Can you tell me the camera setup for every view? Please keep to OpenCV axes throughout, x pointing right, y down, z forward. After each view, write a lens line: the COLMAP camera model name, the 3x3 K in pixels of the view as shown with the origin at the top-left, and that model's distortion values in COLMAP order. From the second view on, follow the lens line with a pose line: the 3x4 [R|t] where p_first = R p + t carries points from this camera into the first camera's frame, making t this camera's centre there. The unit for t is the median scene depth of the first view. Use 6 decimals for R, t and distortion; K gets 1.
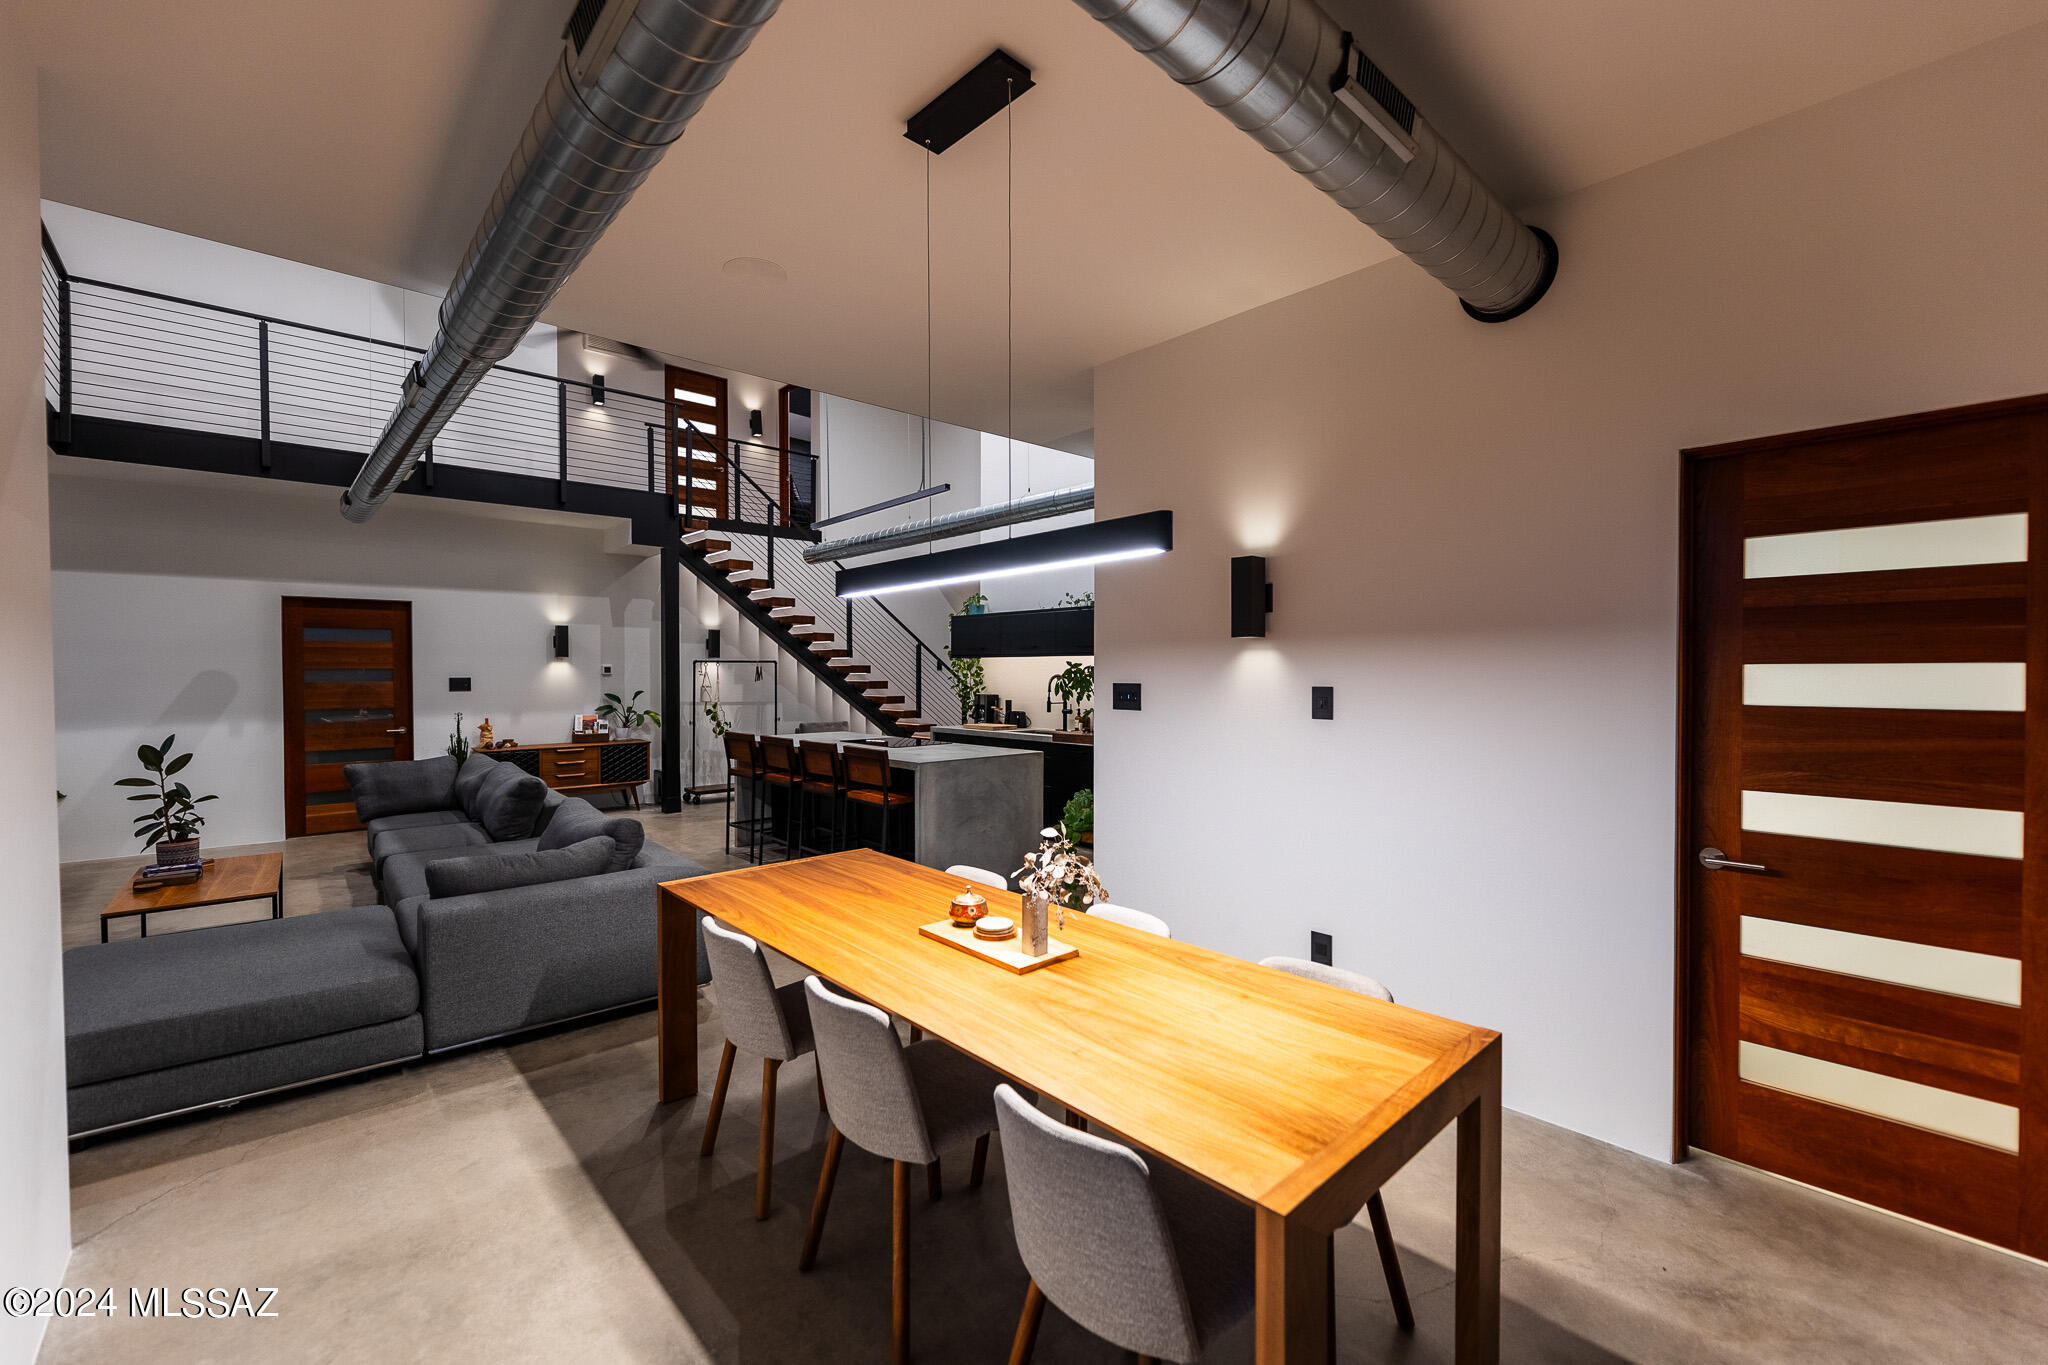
lens RADIAL K [[836.2, 0, 1024.0], [0, 836.2, 682.5], [0, 0, 1]] dist [0.000552, -0.000054]
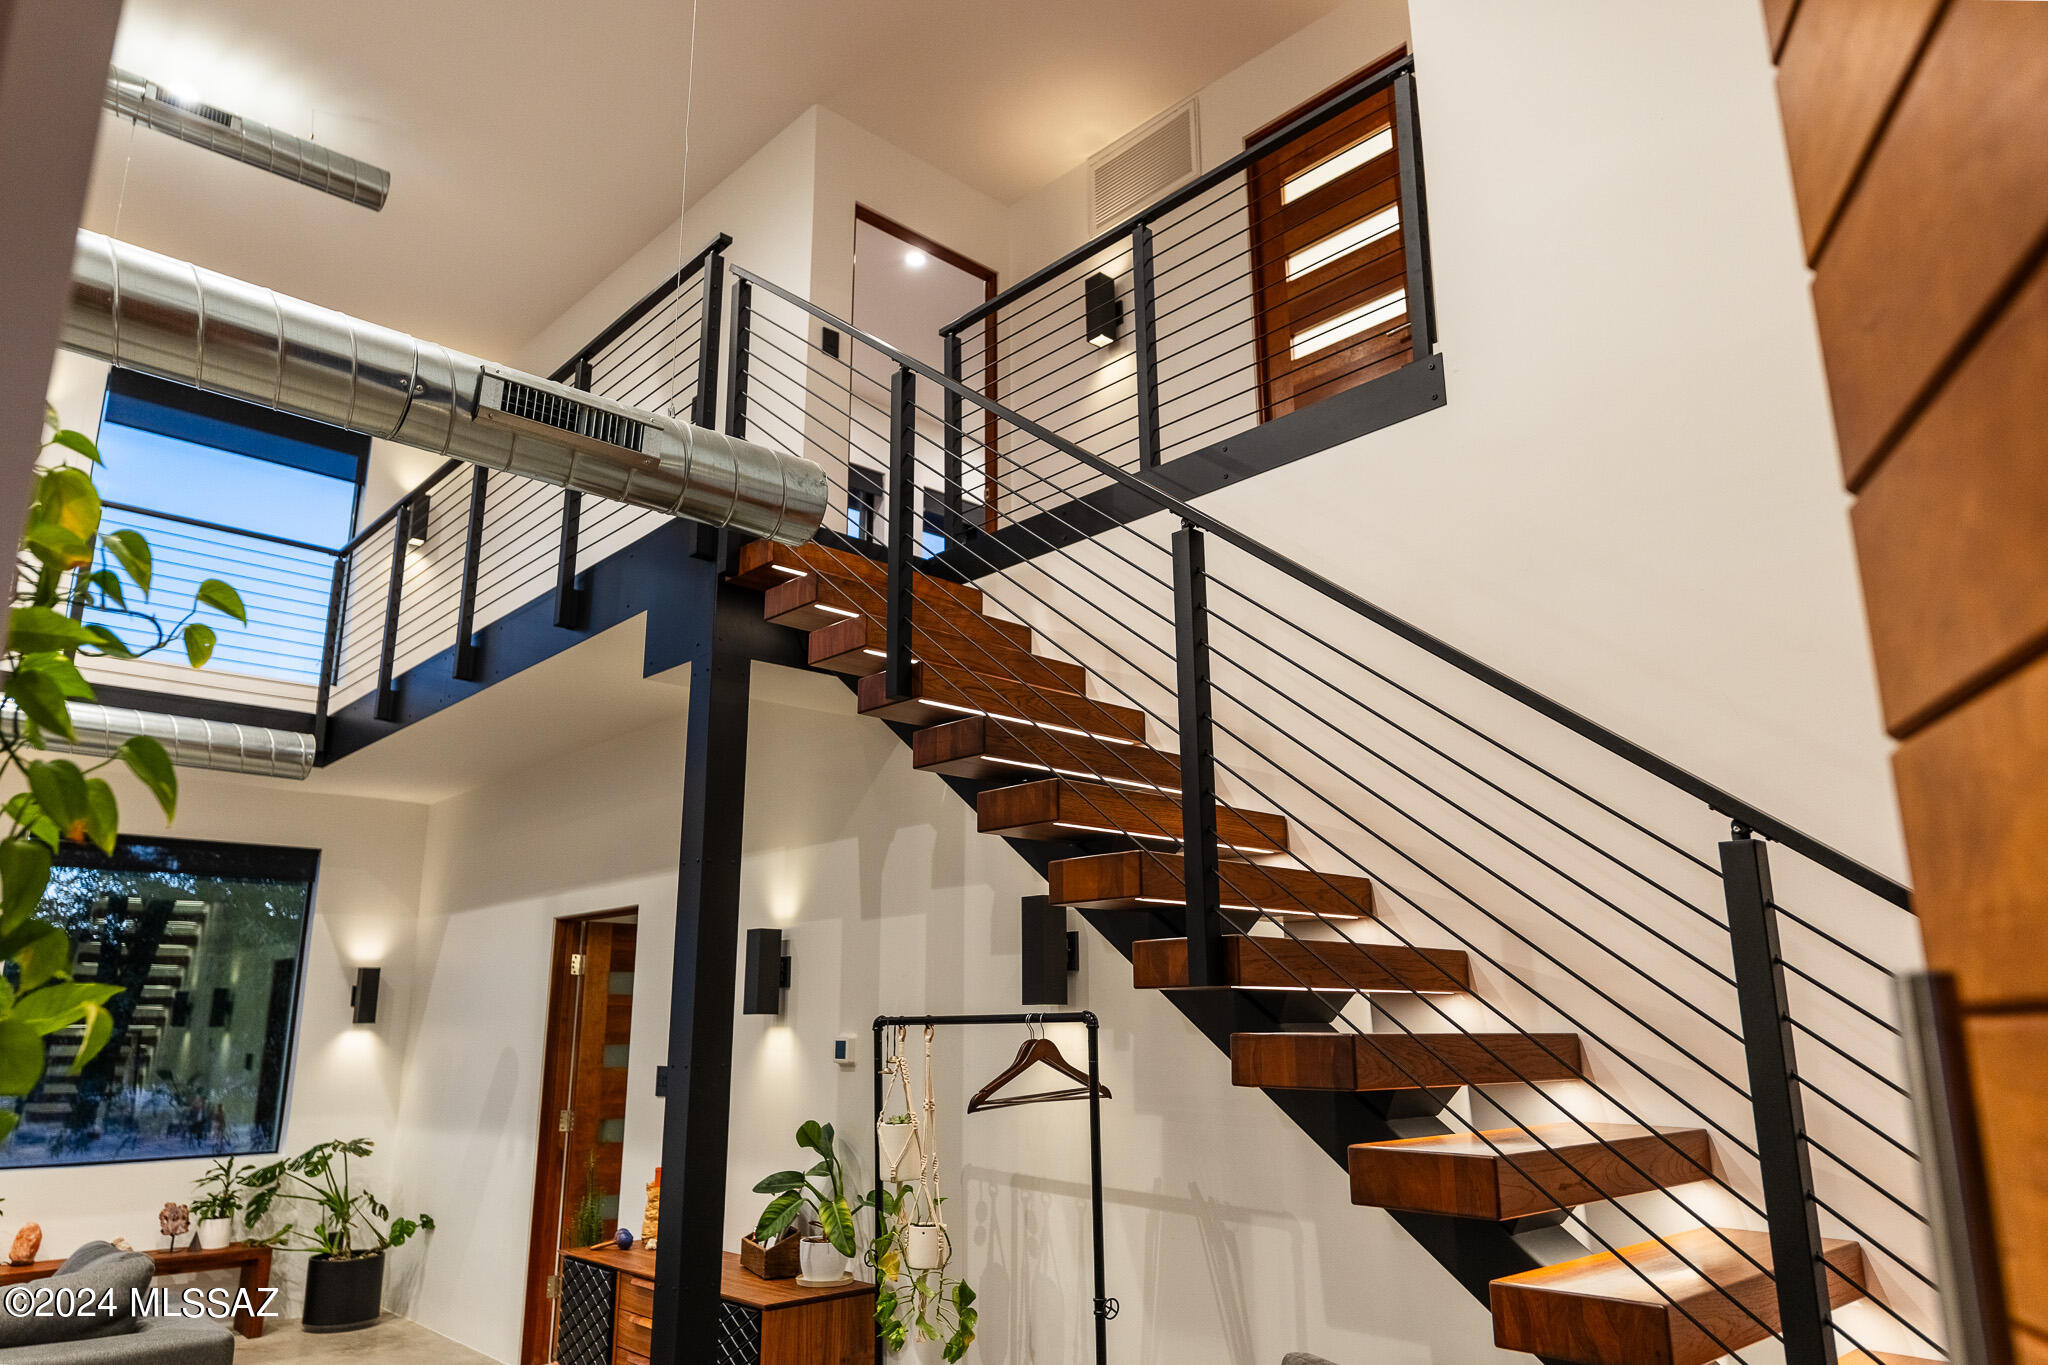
lens RADIAL K [[1333.7, 0, 1033.5], [0, 1333.7, 683.0], [0, 0, 1]] dist [-0.002004, -0.001208]
pose [[0.009997, -0.250517, -0.968060, 0.065508], [-0.005605, 0.968080, -0.250580, -0.024752], [0.999934, 0.007931, 0.008274, 1.102446]]
